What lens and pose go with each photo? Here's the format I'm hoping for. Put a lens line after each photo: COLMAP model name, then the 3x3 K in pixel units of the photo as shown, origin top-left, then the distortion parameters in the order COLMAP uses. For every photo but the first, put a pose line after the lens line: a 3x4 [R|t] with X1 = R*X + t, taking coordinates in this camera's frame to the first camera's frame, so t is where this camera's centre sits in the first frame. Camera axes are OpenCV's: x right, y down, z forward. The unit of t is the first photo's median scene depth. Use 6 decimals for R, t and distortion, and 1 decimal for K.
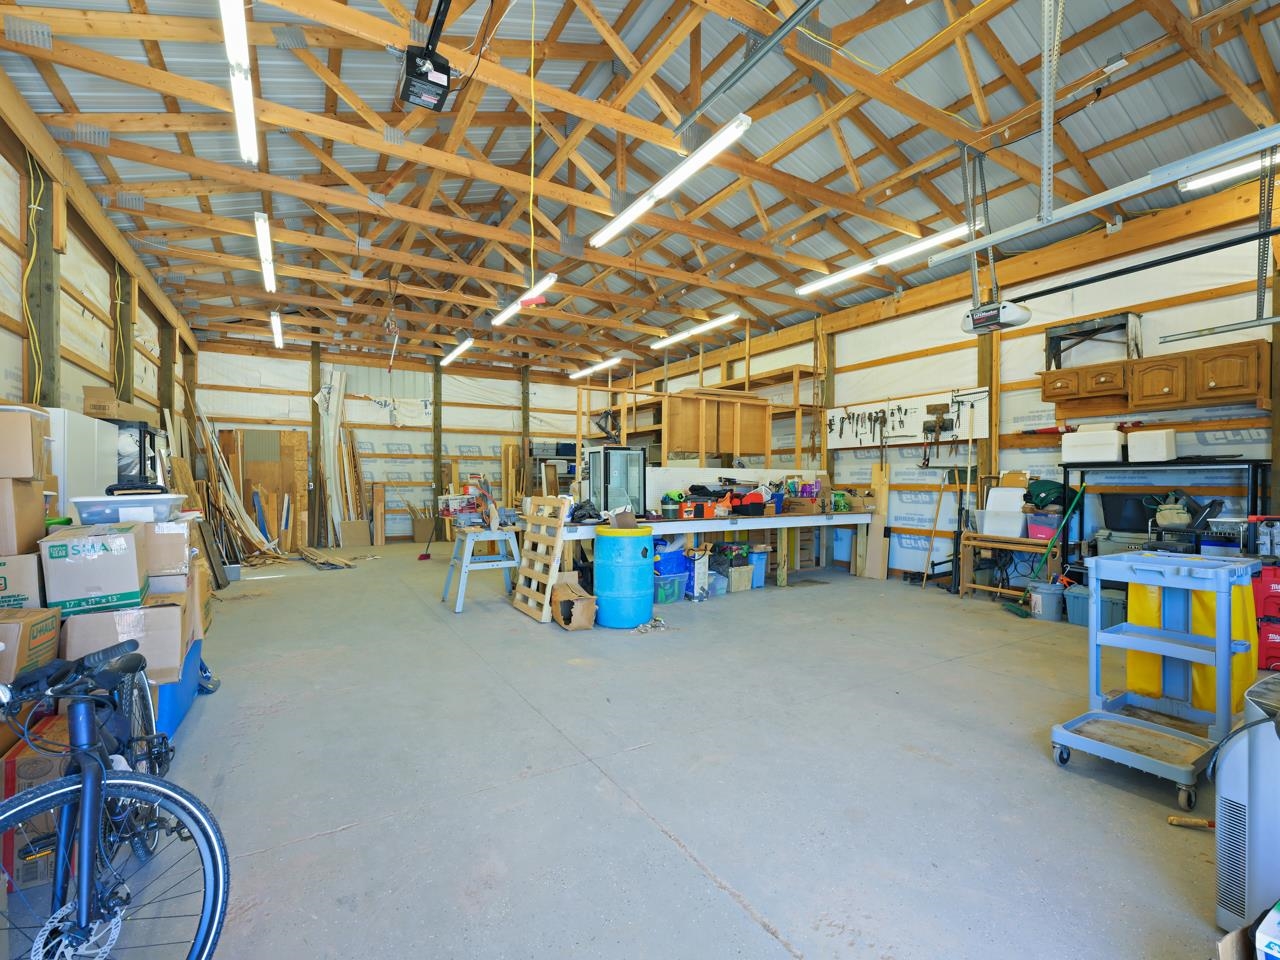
lens RADIAL K [[579.1, 0, 635.9], [0, 579.1, 488.9], [0, 0, 1]] dist [-0.000710, 0.000284]
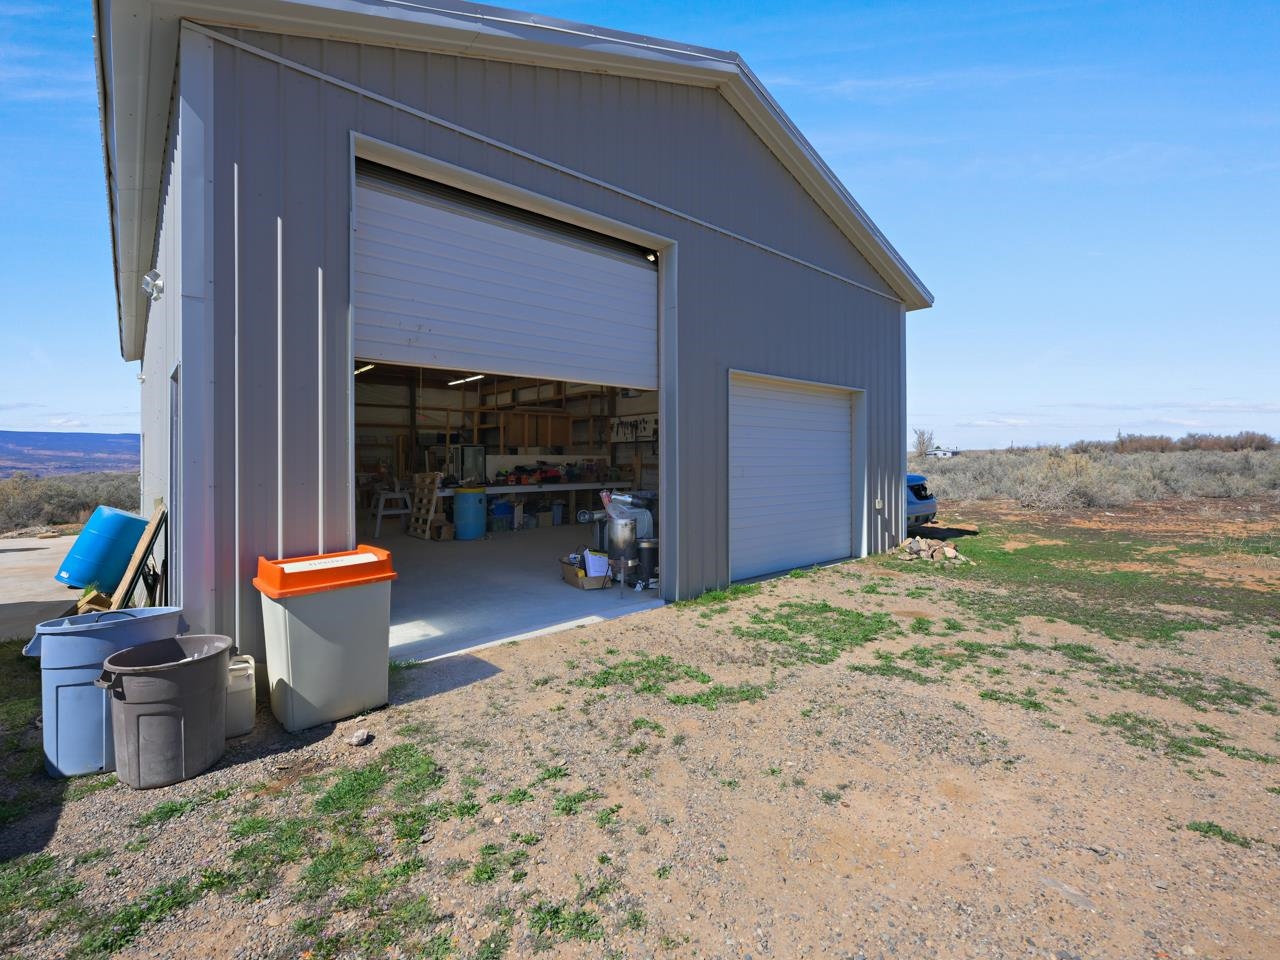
lens RADIAL K [[579.1, 0, 633.0], [0, 579.1, 460.0], [0, 0, 1]] dist [-0.000710, 0.000284]
pose [[0.983784, -0.006104, 0.179254, 0.130388], [0.008335, 0.999897, -0.011693, -0.000392], [-0.179164, 0.012998, 0.983733, -0.763113]]
